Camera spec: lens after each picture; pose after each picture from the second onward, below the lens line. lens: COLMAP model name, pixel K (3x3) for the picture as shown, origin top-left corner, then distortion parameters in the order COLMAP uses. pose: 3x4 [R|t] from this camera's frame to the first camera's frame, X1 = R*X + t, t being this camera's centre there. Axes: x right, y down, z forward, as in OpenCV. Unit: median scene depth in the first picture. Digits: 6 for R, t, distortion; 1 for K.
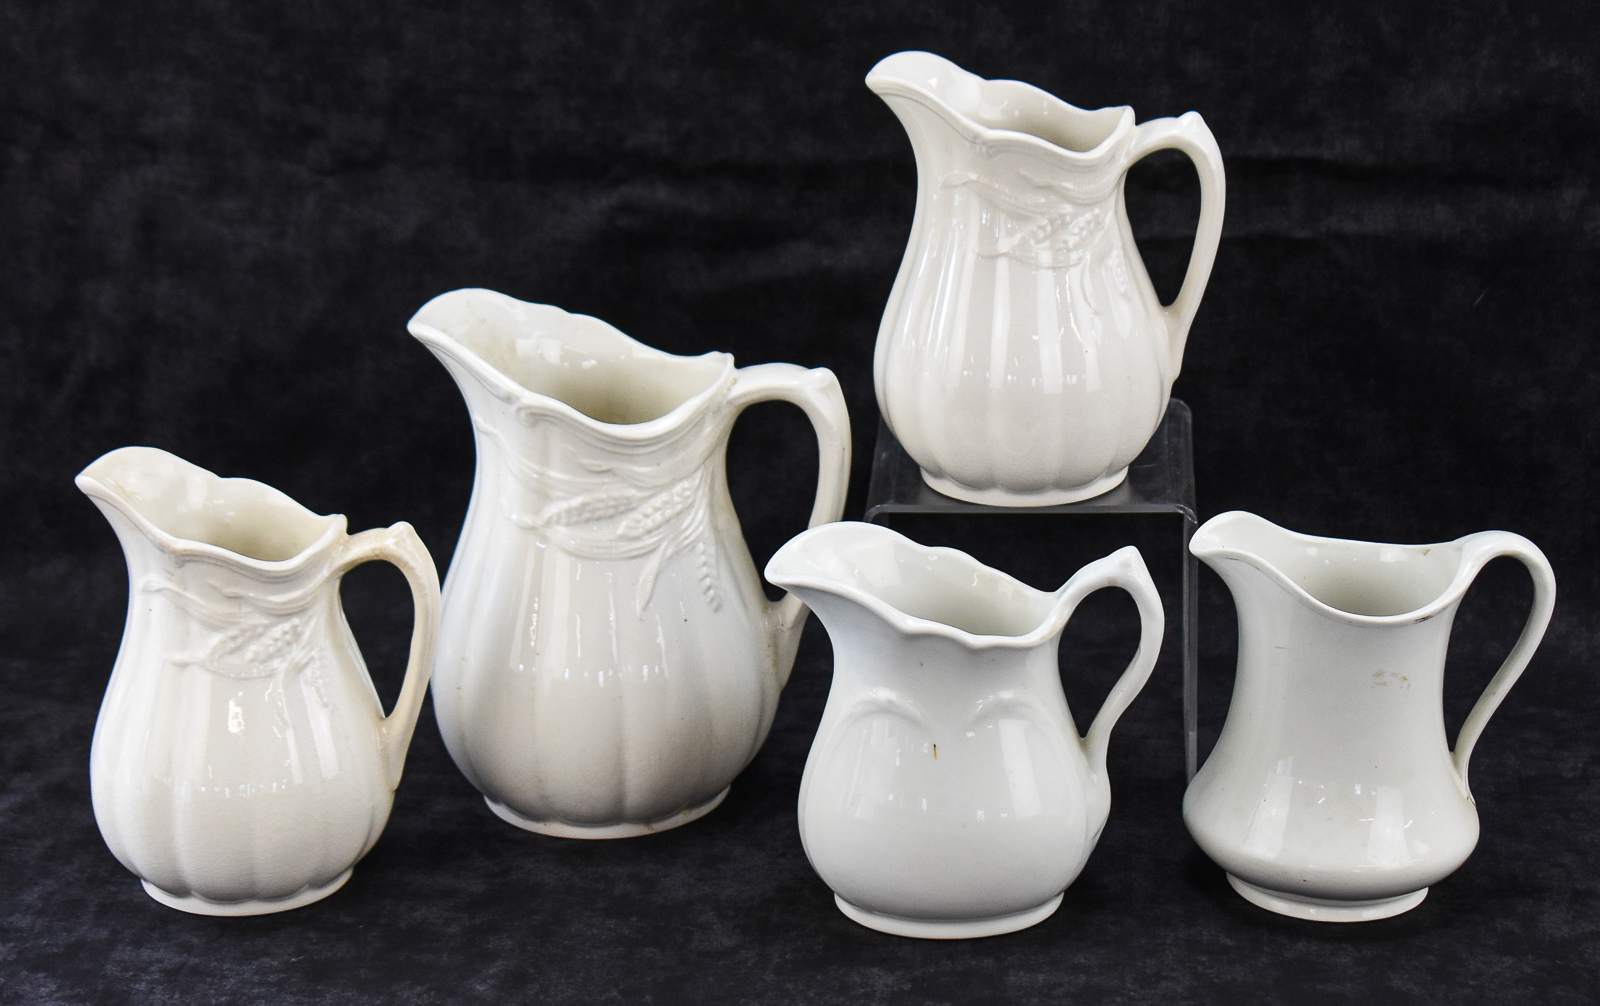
lens RADIAL K [[3768.8, 0, 800.0], [0, 3768.8, 503.0], [0, 0, 1]] dist [0.030951, 0.236472]
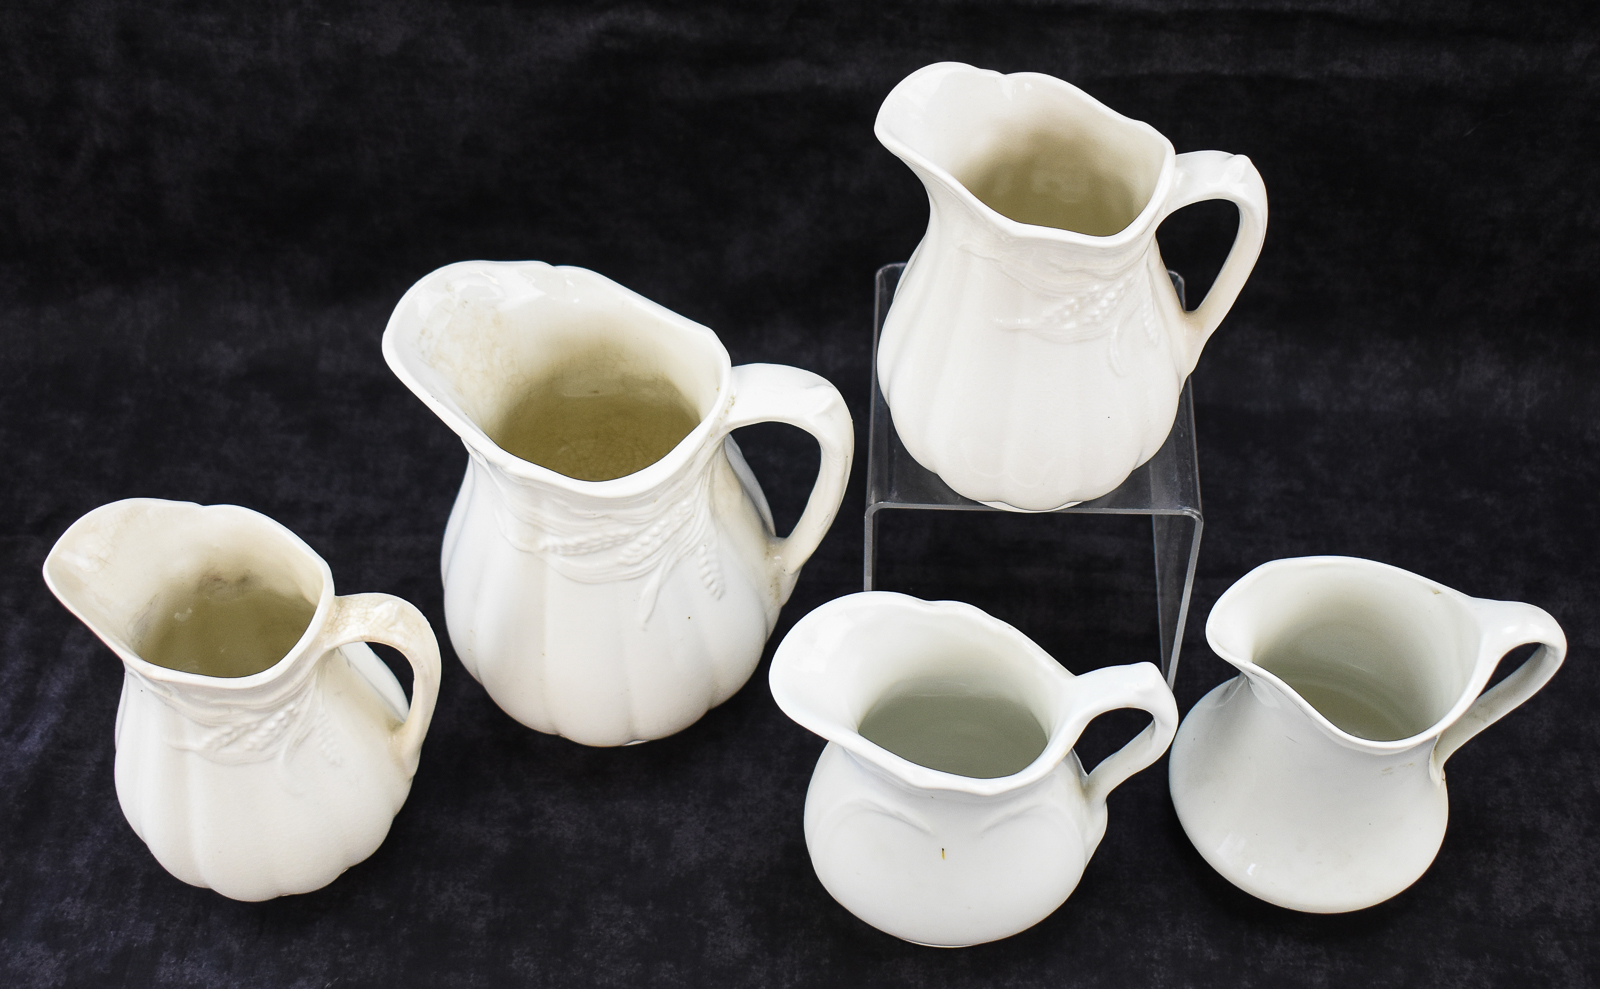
lens RADIAL K [[2105.1, 0, 848.2], [0, 2105.1, 407.7], [0, 0, 1]] dist [-0.044157, -0.023554]
pose [[0.999346, -0.014379, 0.033168, -0.005331], [-0.003611, 0.873201, 0.487347, -0.268236], [-0.035970, -0.487149, 0.872578, 0.495563]]
